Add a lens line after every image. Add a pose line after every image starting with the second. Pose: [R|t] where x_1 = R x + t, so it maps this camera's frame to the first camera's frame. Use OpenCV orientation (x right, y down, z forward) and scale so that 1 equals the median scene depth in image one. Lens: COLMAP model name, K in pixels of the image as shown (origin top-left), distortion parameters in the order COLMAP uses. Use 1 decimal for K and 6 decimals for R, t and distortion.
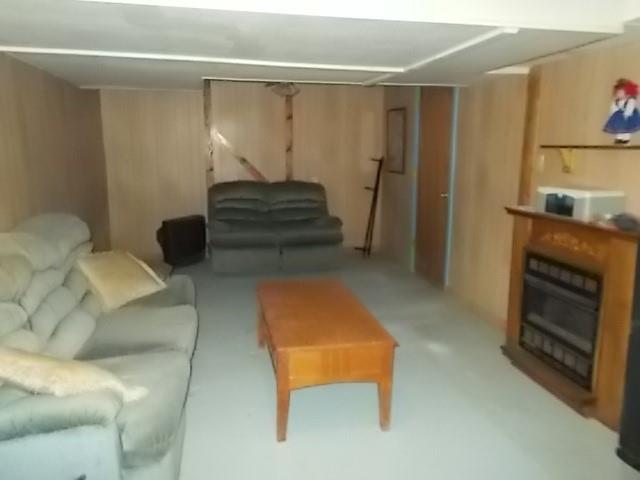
lens RADIAL K [[505.7, 0, 318.5], [0, 505.7, 237.5], [0, 0, 1]] dist [0.030234, -0.027597]
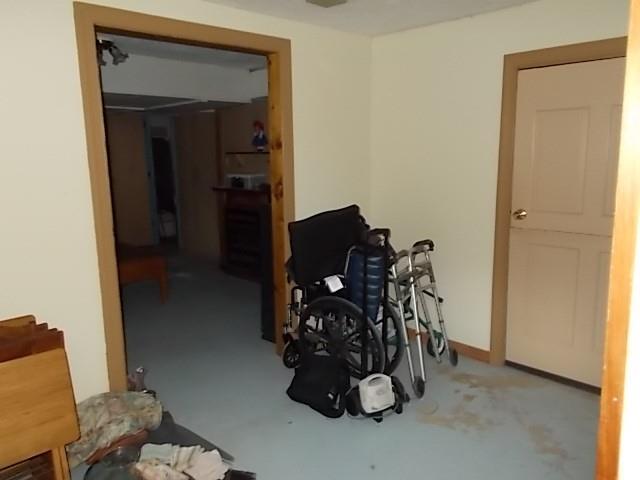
lens RADIAL K [[505.7, 0, 318.7], [0, 505.7, 241.6], [0, 0, 1]] dist [0.030234, -0.027597]
pose [[0.839494, -0.115689, 0.530911, -0.329147], [0.119199, 0.992481, 0.027787, 0.145310], [-0.530134, 0.039957, 0.846972, -0.816248]]
